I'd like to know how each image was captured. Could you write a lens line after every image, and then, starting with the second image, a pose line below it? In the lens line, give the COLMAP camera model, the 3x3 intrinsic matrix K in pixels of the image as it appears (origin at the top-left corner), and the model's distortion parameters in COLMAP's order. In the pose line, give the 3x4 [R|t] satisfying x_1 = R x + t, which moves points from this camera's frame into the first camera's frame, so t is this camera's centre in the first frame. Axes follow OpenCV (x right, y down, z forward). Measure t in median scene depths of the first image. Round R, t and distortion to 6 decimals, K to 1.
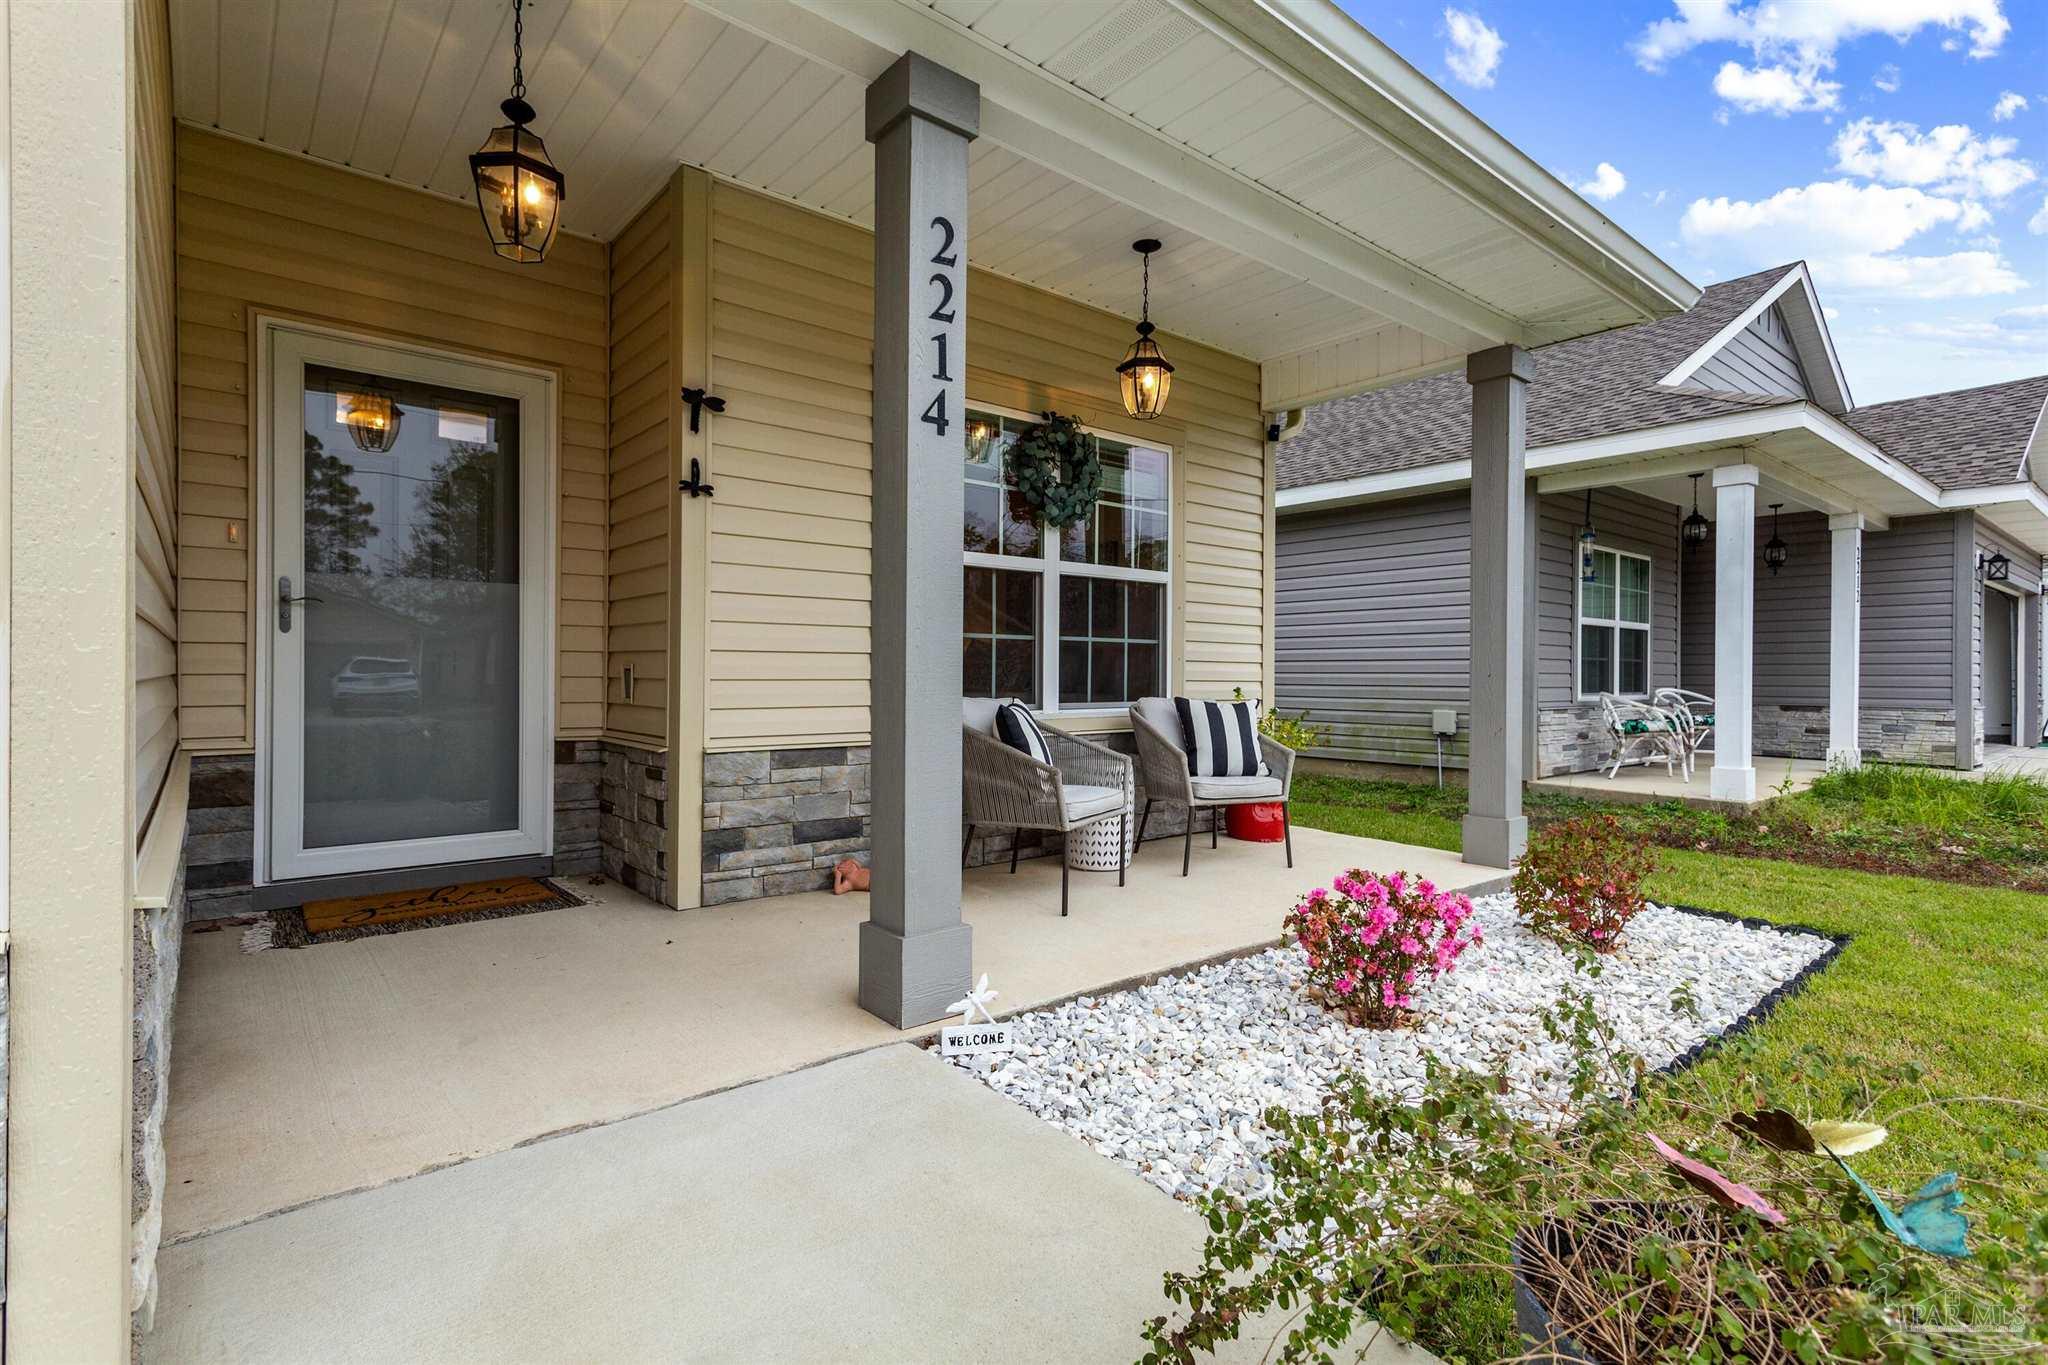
lens RADIAL K [[972.9, 0, 1020.6], [0, 972.9, 679.4], [0, 0, 1]] dist [0.005990, 0.001001]
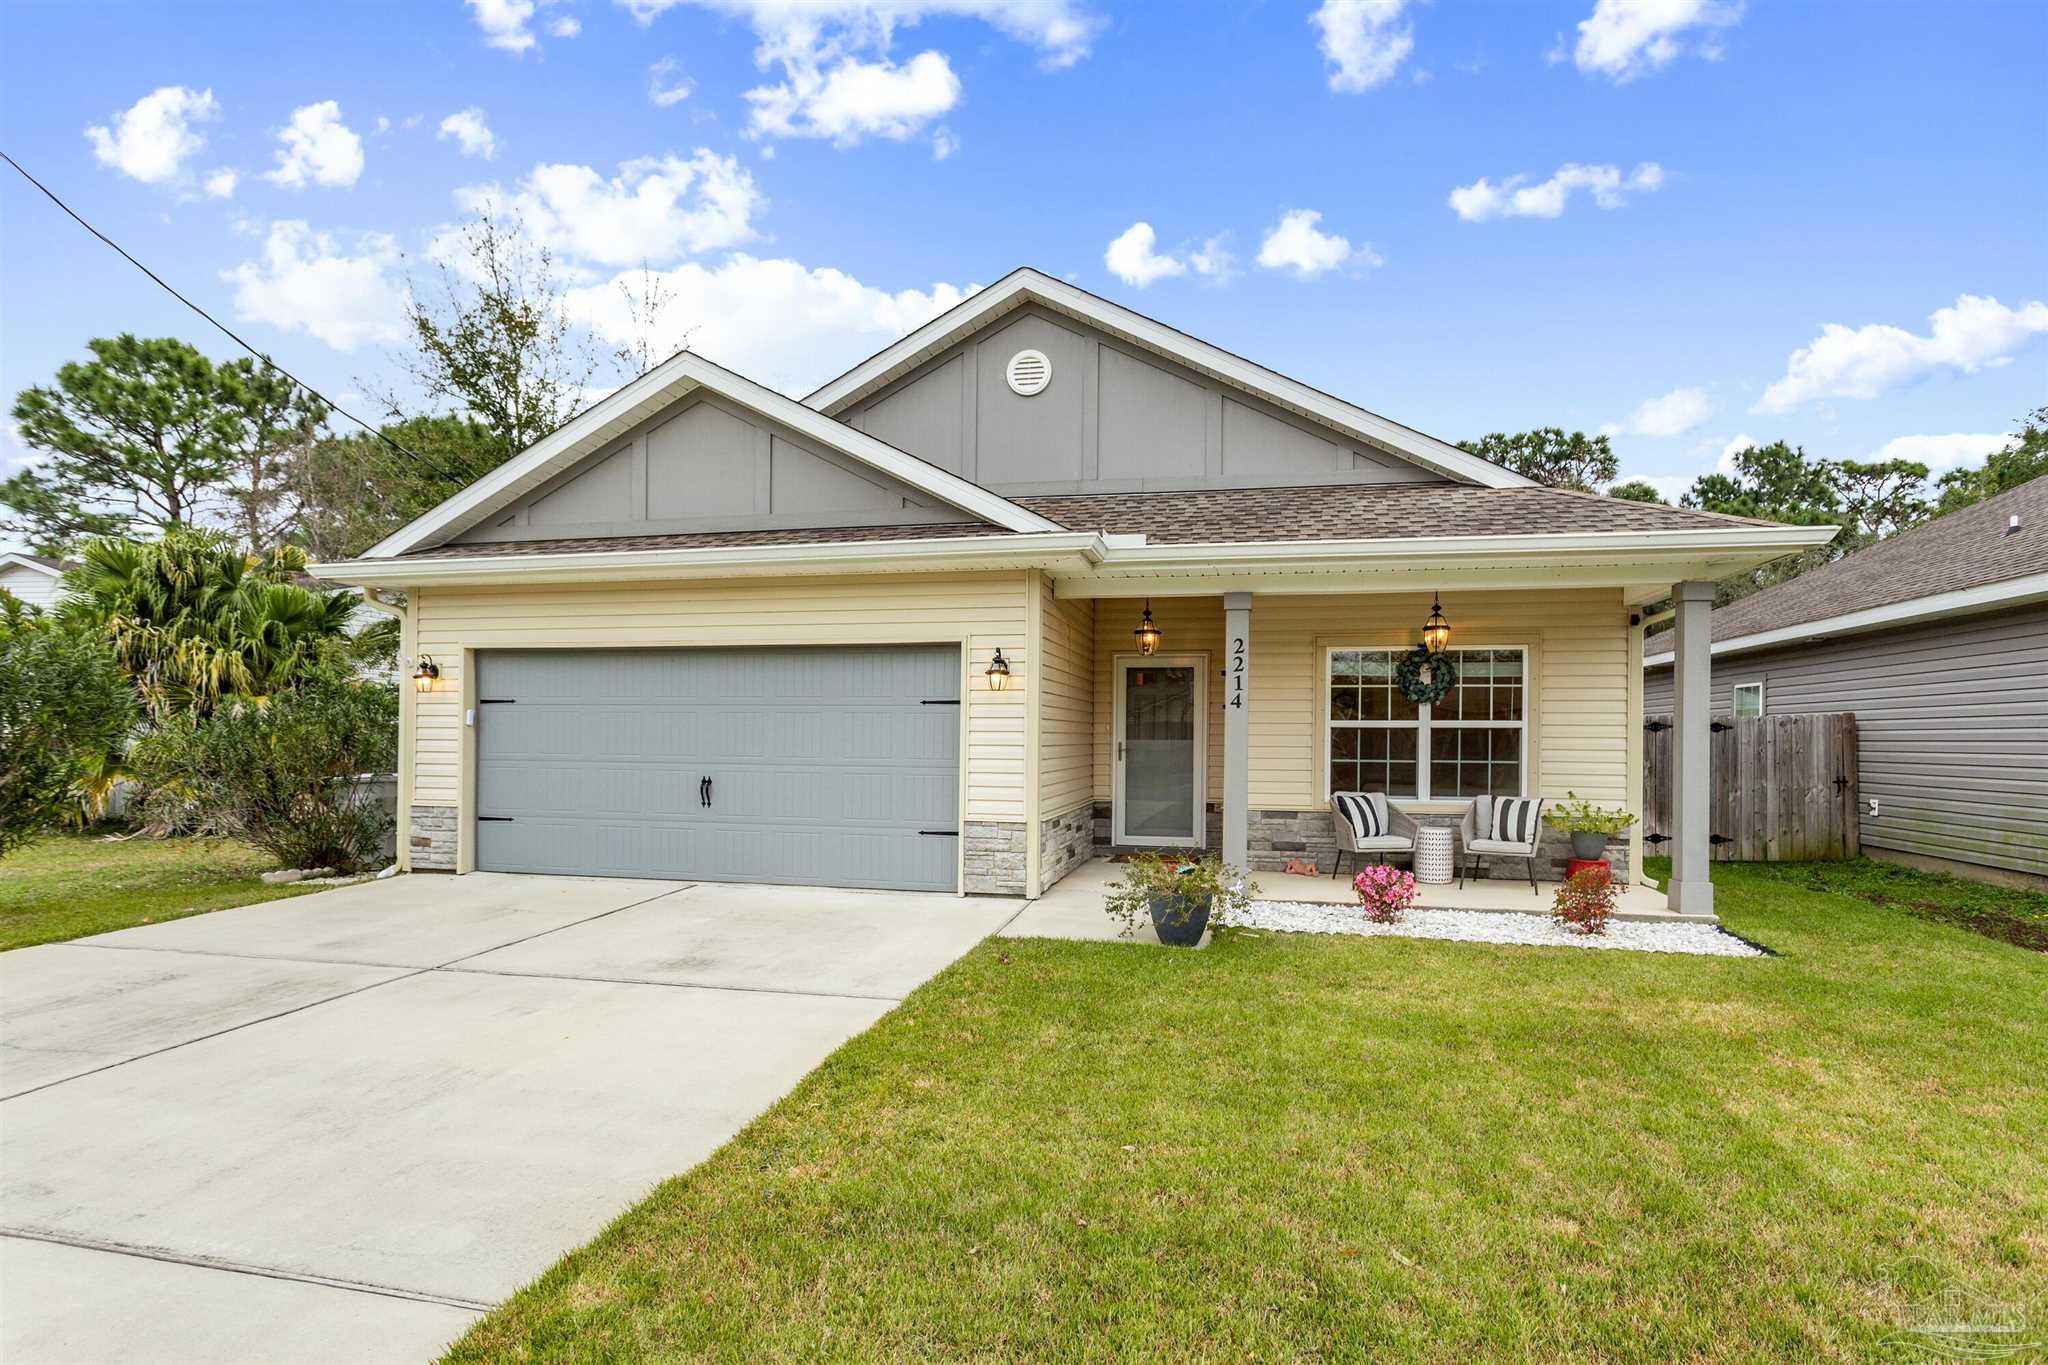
lens RADIAL K [[1051.0, 0, 1009.8], [0, 1051.0, 721.1], [0, 0, 1]] dist [0.000520, 0.000103]
pose [[0.600583, -0.014981, -0.799422, 1.338581], [-0.006289, 0.999705, -0.023459, -0.077942], [0.799537, 0.019117, 0.600312, -0.989761]]
